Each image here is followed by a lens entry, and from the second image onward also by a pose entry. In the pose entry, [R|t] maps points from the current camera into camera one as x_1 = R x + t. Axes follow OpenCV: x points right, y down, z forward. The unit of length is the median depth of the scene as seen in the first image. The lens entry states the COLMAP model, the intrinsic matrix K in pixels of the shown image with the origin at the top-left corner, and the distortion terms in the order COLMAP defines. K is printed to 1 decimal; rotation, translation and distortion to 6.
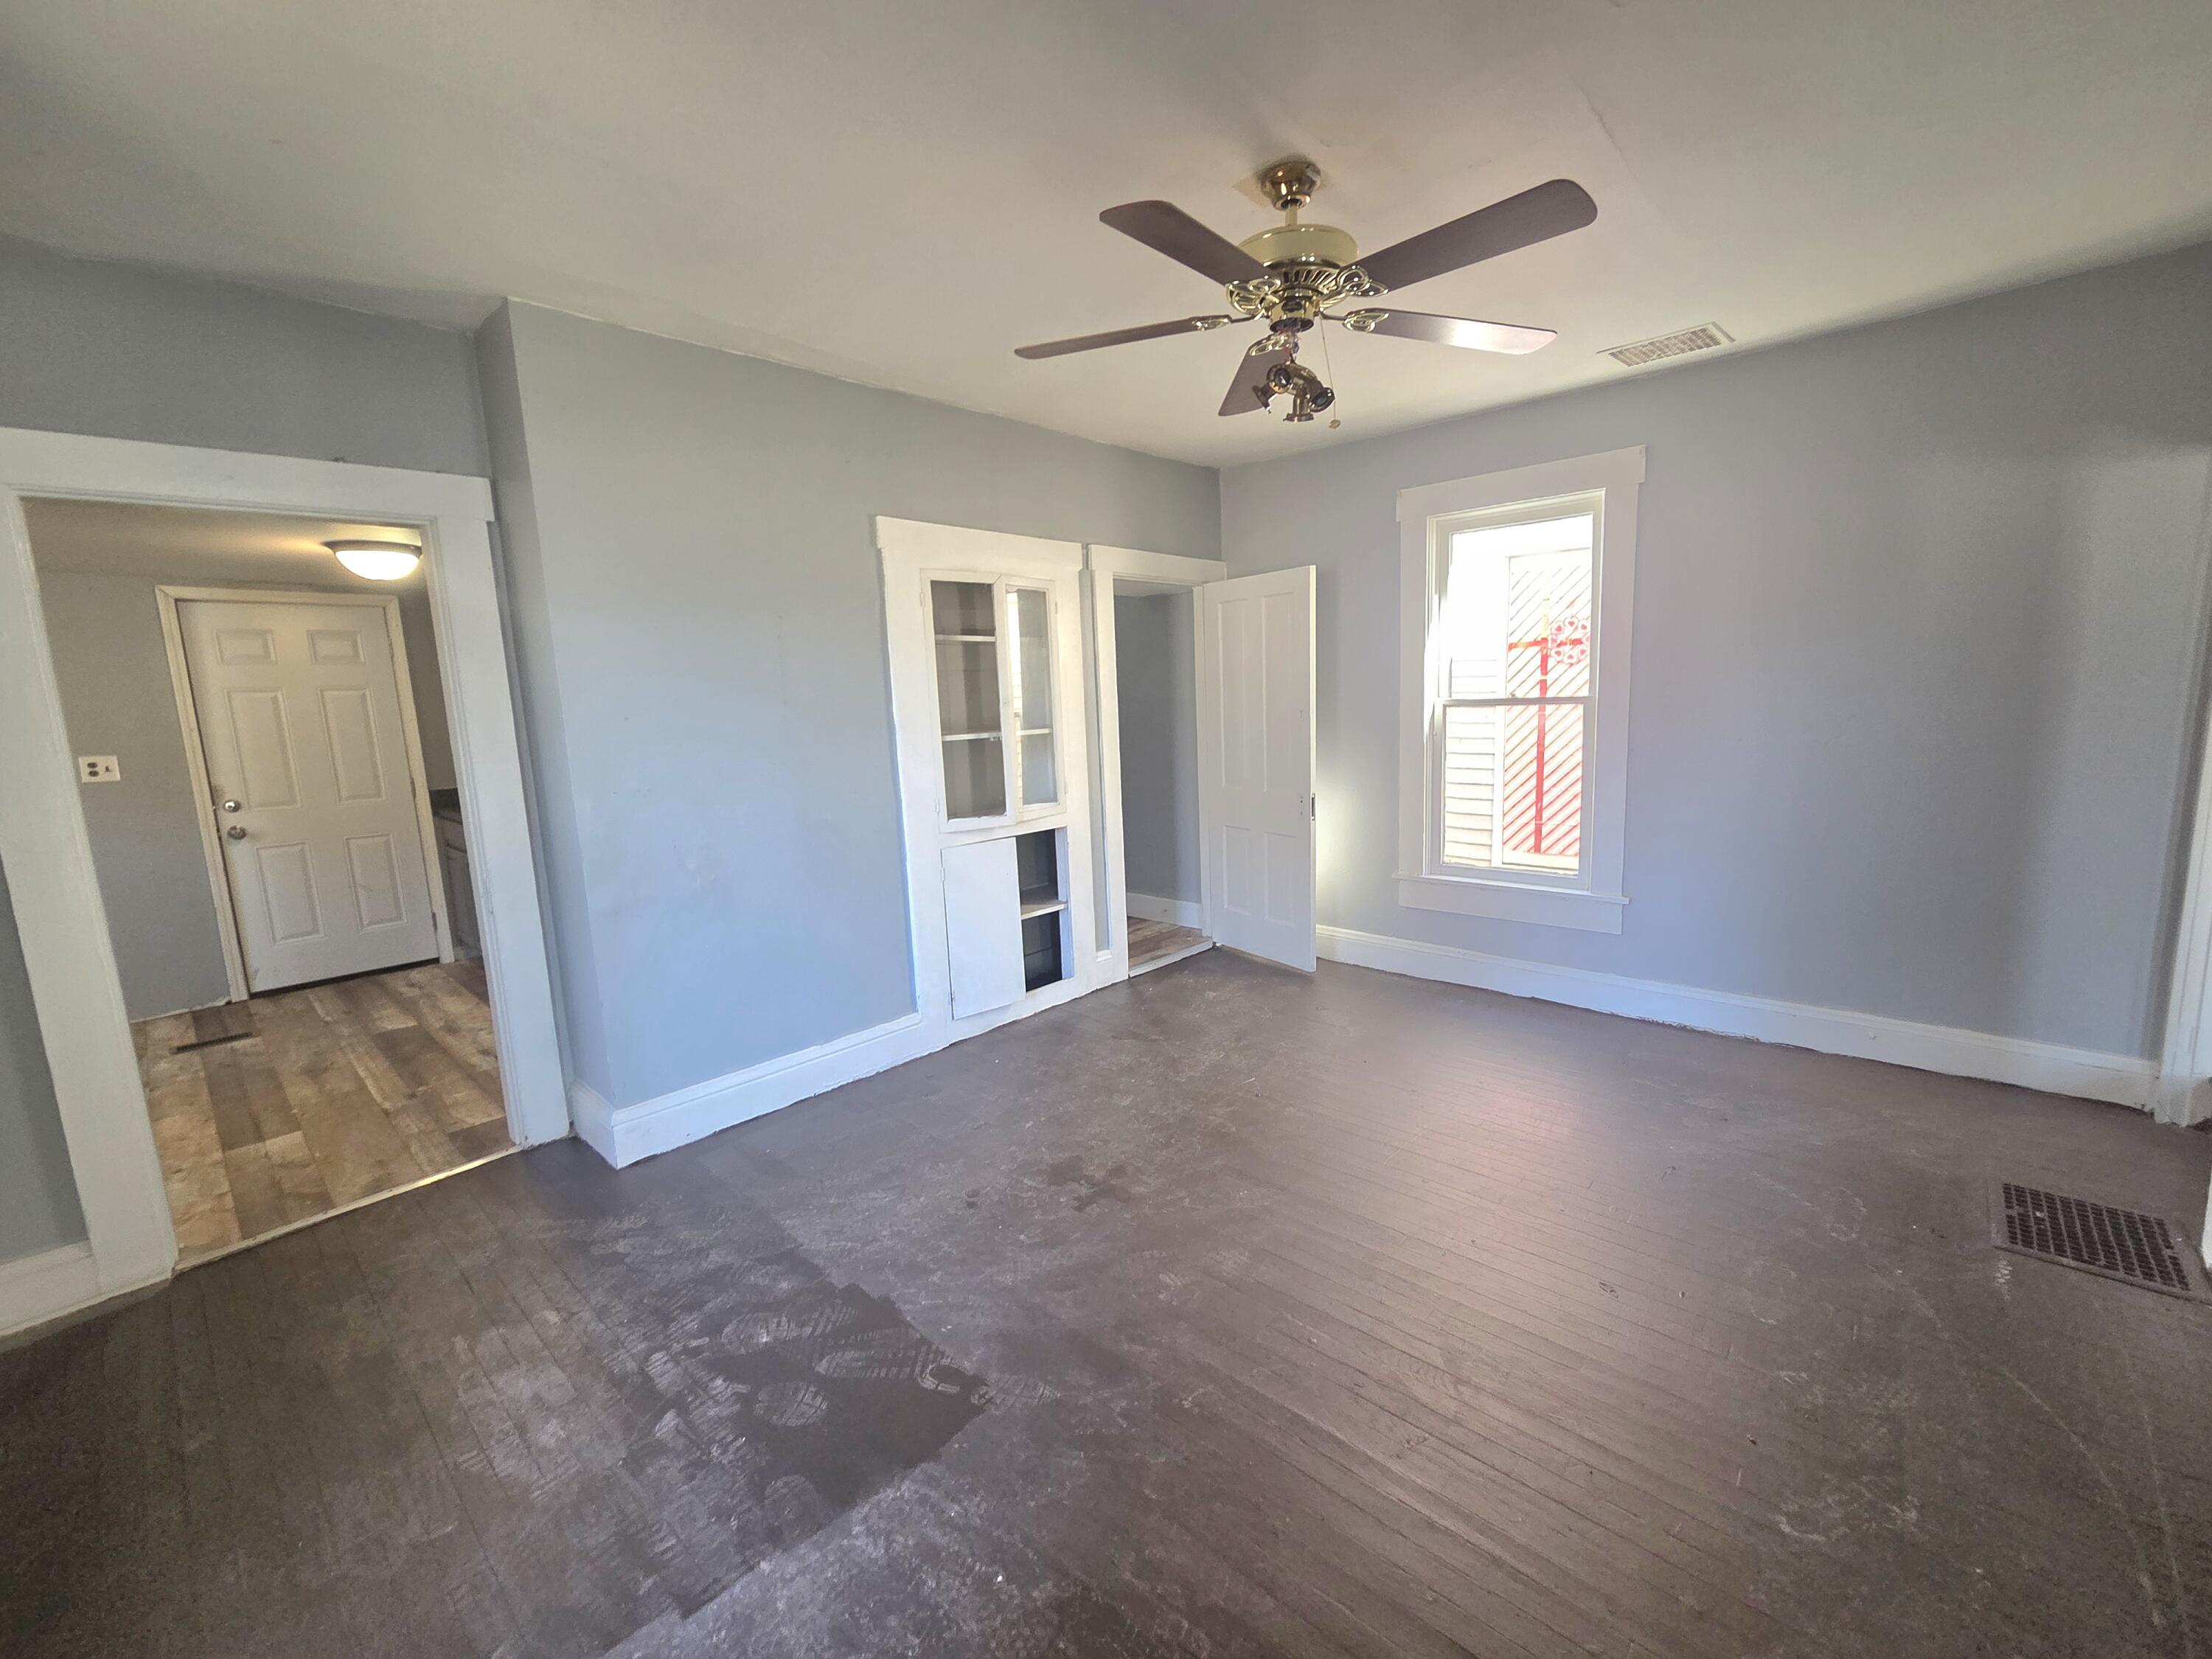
lens RADIAL K [[896.8, 0, 1116.5], [0, 896.8, 828.4], [0, 0, 1]] dist [-0.000710, 0.000361]
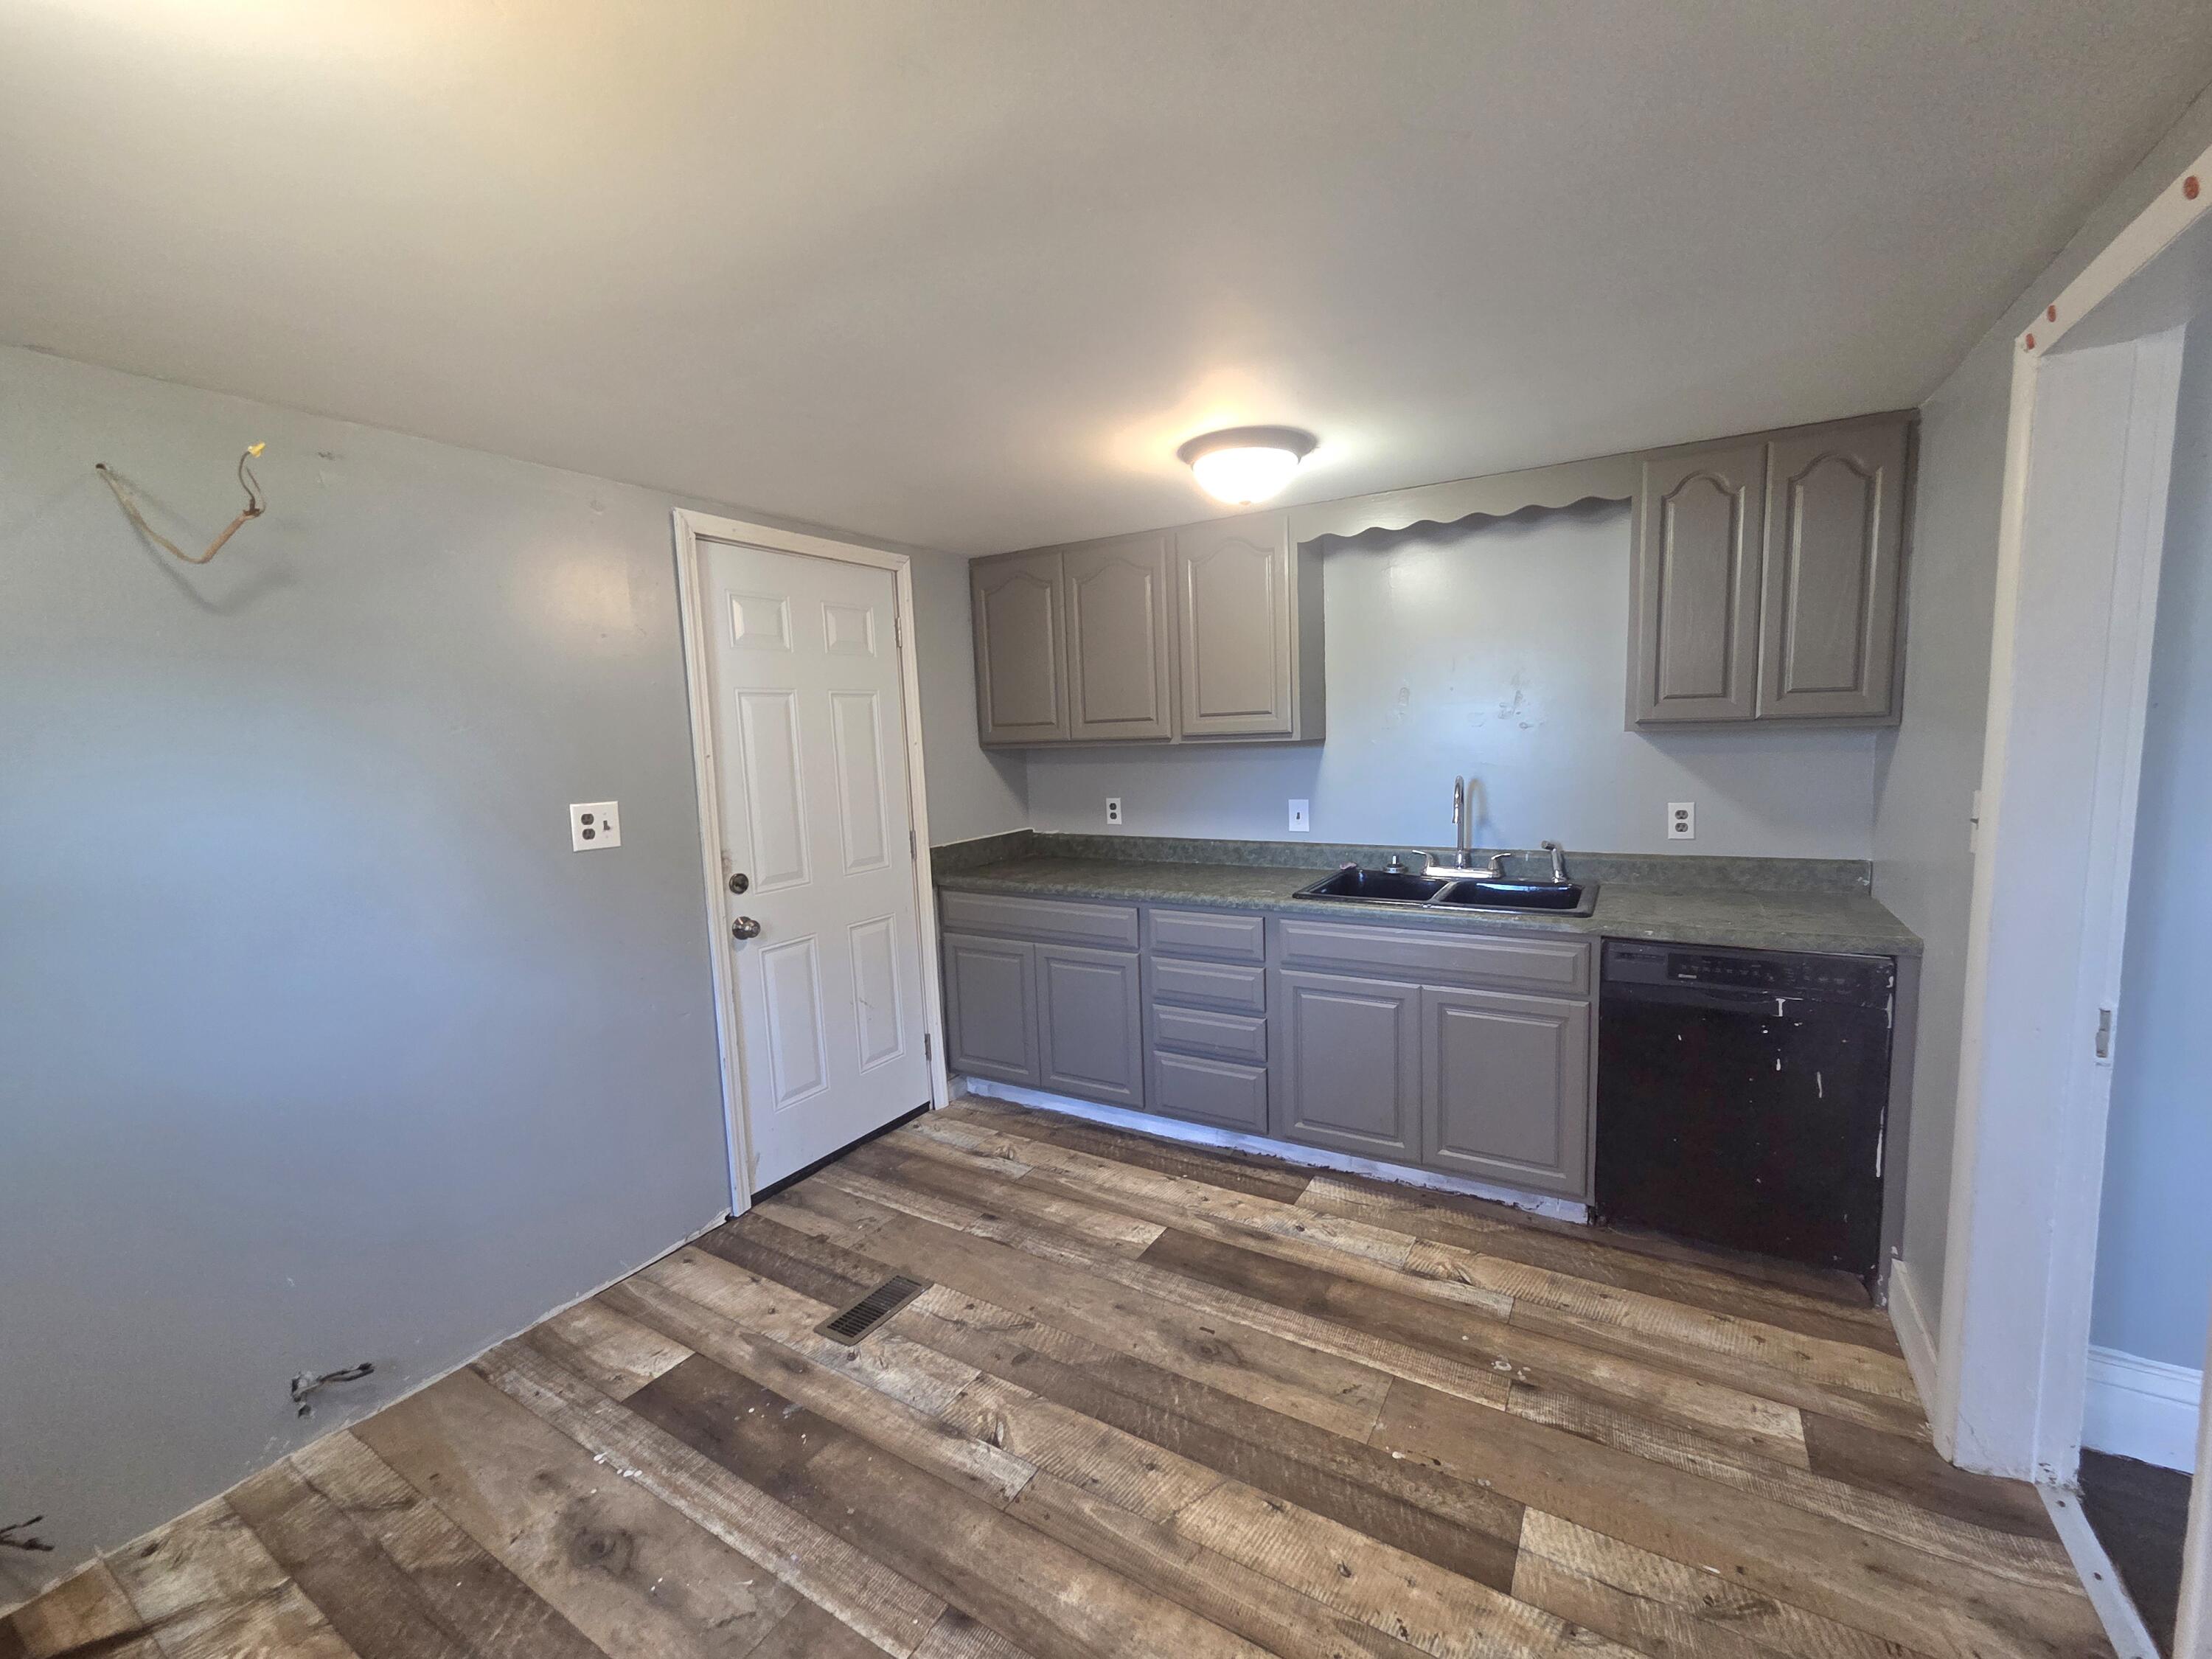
lens RADIAL K [[896.8, 0, 1110.4], [0, 896.8, 828.3], [0, 0, 1]] dist [-0.000710, 0.000361]
pose [[0.978702, -0.021796, 0.204127, -1.028259], [0.031087, 0.998616, -0.042420, -0.034124], [-0.202920, 0.047862, 0.978025, 0.430760]]
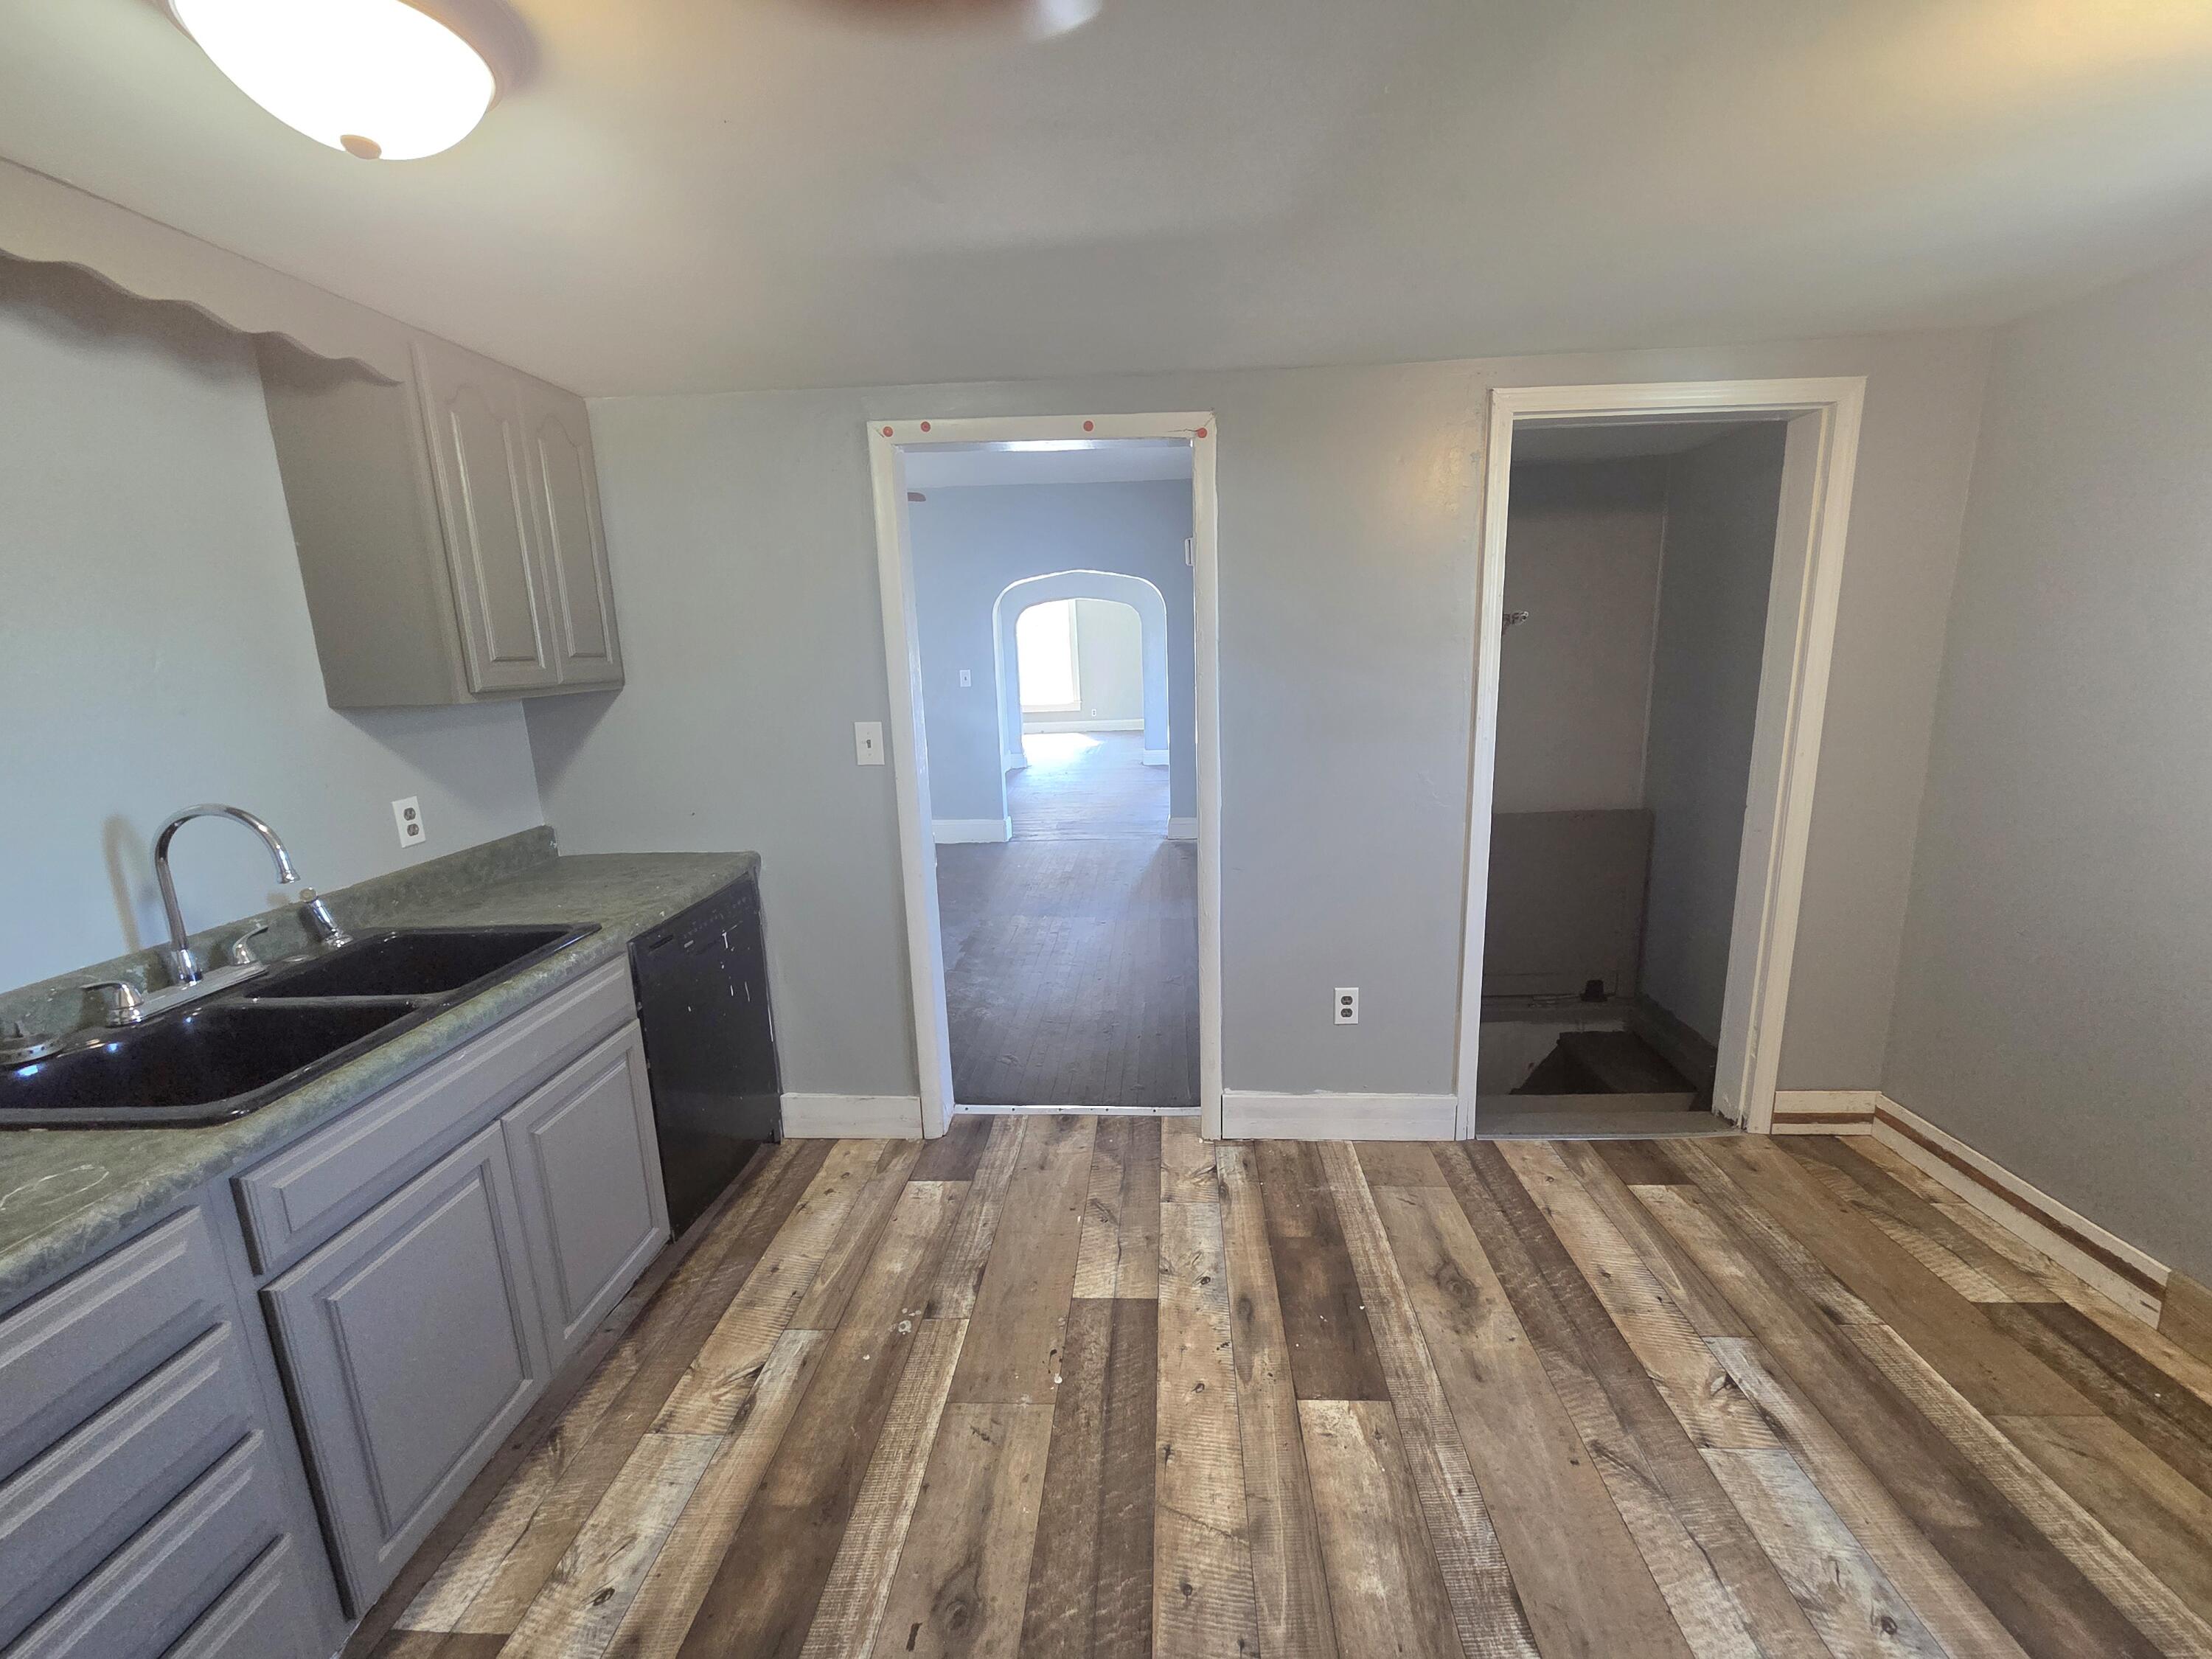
lens RADIAL K [[896.8, 0, 1149.1], [0, 896.8, 818.8], [0, 0, 1]] dist [-0.000710, 0.000361]
pose [[-0.655039, -0.095462, 0.749540, -1.158957], [0.164722, 0.950087, 0.264957, -0.130327], [-0.737422, 0.297023, -0.606619, 1.034269]]
